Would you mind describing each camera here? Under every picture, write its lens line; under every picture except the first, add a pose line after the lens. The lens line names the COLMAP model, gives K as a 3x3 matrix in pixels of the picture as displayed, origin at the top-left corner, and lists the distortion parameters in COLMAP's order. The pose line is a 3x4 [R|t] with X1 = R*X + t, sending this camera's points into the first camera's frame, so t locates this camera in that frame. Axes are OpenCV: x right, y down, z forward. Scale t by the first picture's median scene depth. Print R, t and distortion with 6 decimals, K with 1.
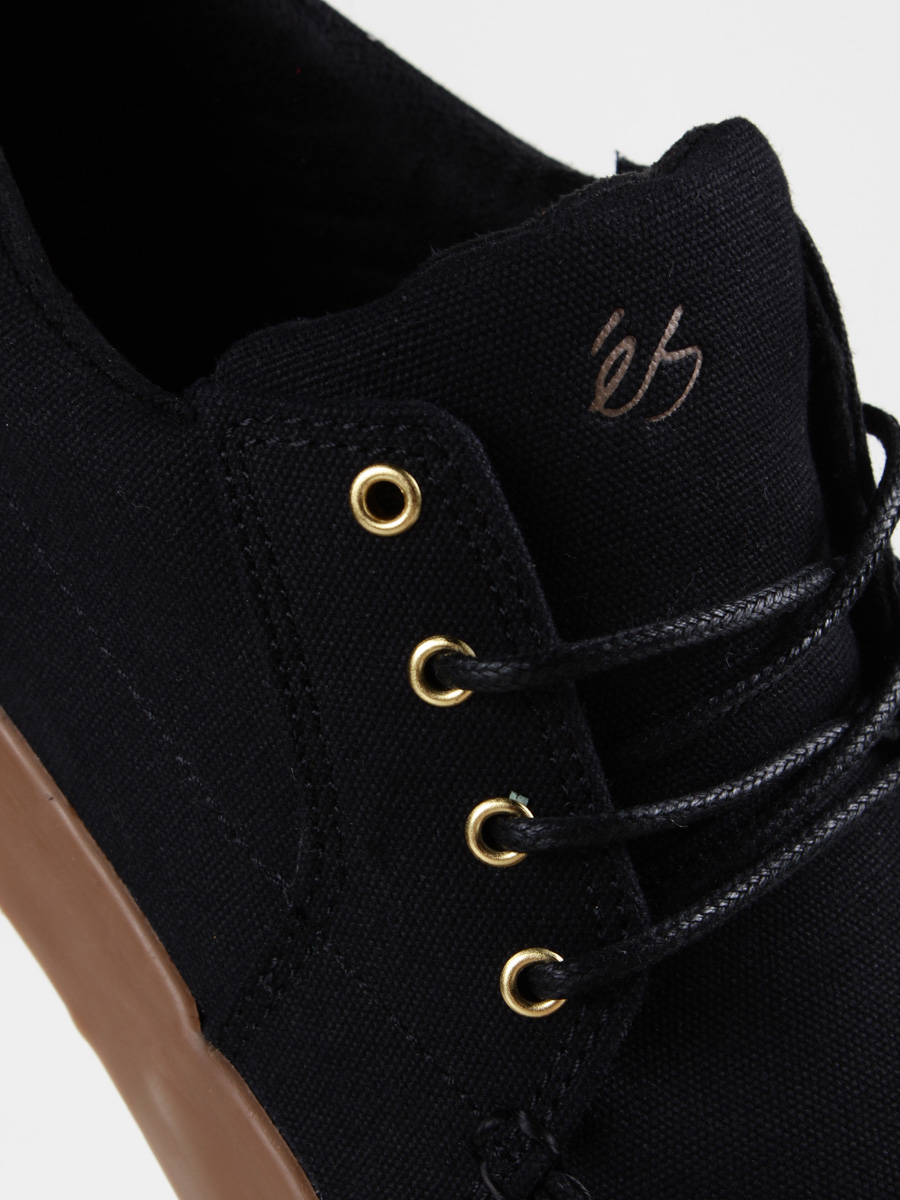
lens RADIAL K [[1843.9, 0, 450.0], [0, 1843.9, 600.0], [0, 0, 1]] dist [0.017702, 0.014018]
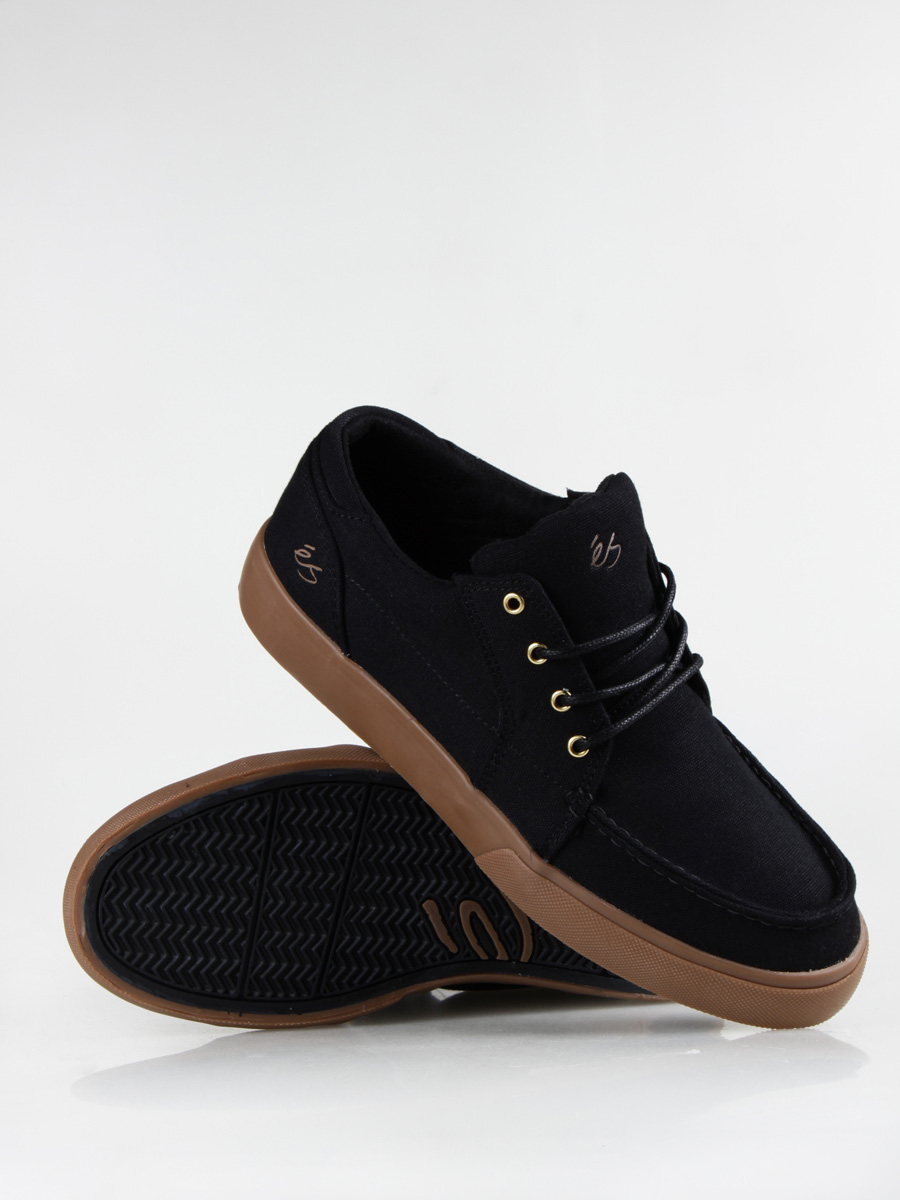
lens RADIAL K [[1843.9, 0, 450.0], [0, 1843.9, 600.0], [0, 0, 1]] dist [0.017702, 0.014018]
pose [[0.992263, -0.116722, 0.042310, -0.279868], [0.121664, 0.982068, -0.144015, 0.389250], [-0.024742, 0.148049, 0.988671, -2.190421]]
